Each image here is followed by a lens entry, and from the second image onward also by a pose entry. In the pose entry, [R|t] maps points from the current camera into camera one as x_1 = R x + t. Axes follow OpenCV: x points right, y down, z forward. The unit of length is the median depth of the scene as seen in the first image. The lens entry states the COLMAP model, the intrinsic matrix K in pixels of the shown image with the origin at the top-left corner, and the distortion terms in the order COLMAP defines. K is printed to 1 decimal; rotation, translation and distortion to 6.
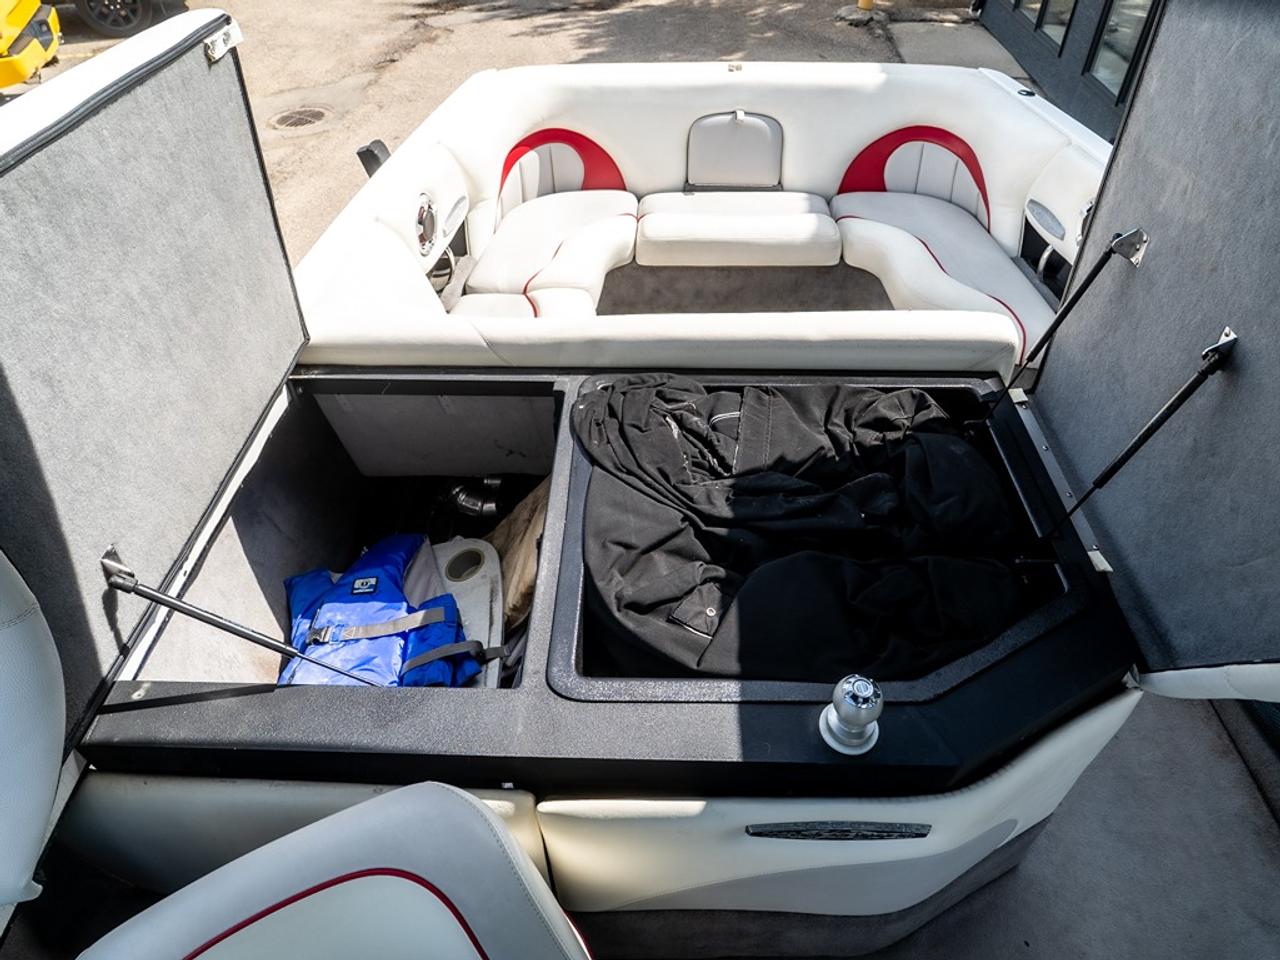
lens RADIAL K [[793.1, 0, 647.7], [0, 793.1, 462.5], [0, 0, 1]] dist [-0.020697, 0.002819]
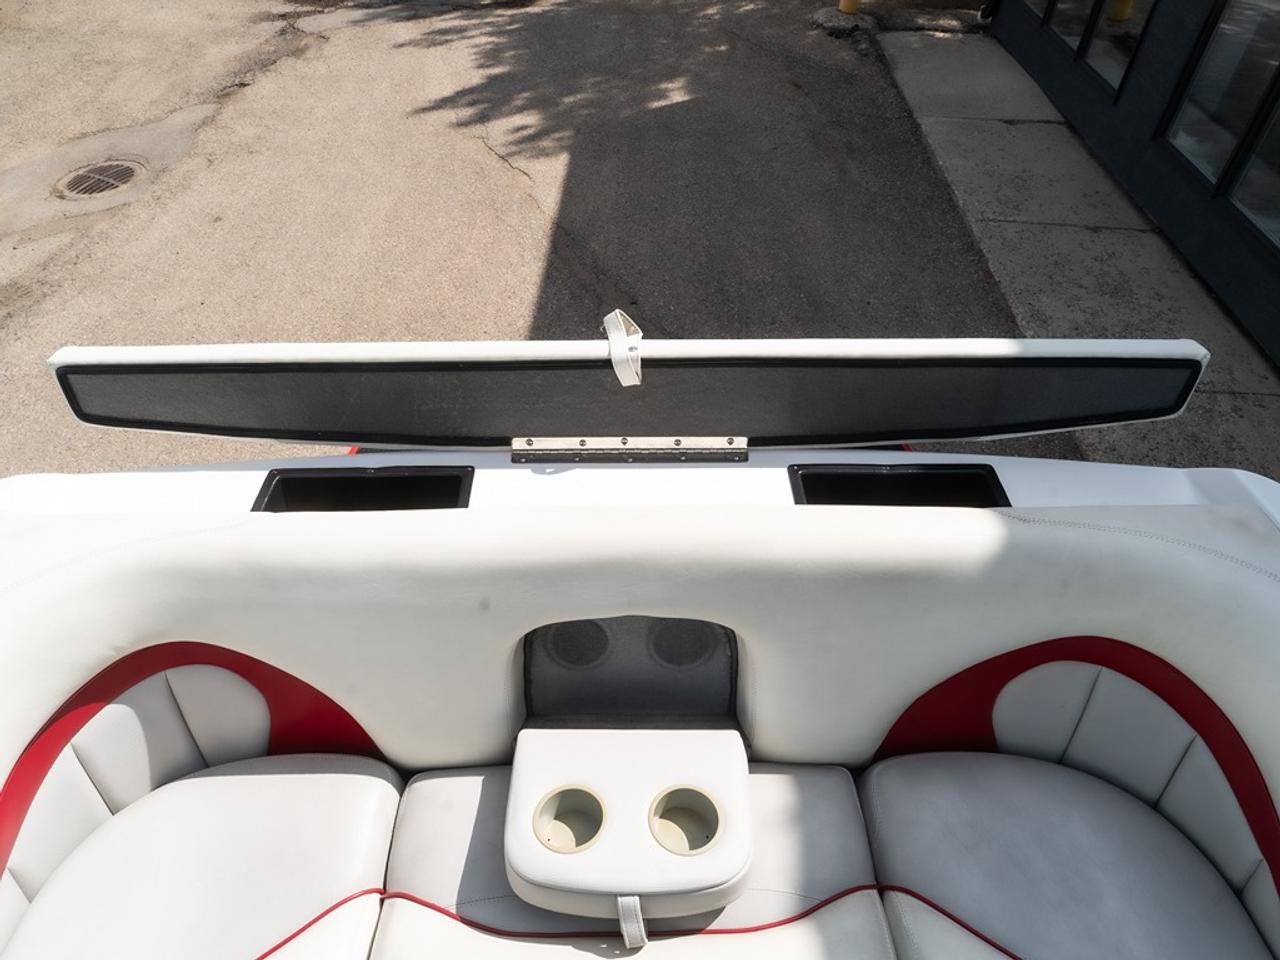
lens RADIAL K [[793.1, 0, 646.5], [0, 793.1, 447.0], [0, 0, 1]] dist [-0.020697, 0.002819]
pose [[0.999134, -0.019619, 0.036685, 0.042062], [0.018131, 0.999016, 0.040468, -0.205373], [-0.037443, -0.039768, 0.998507, 0.231254]]
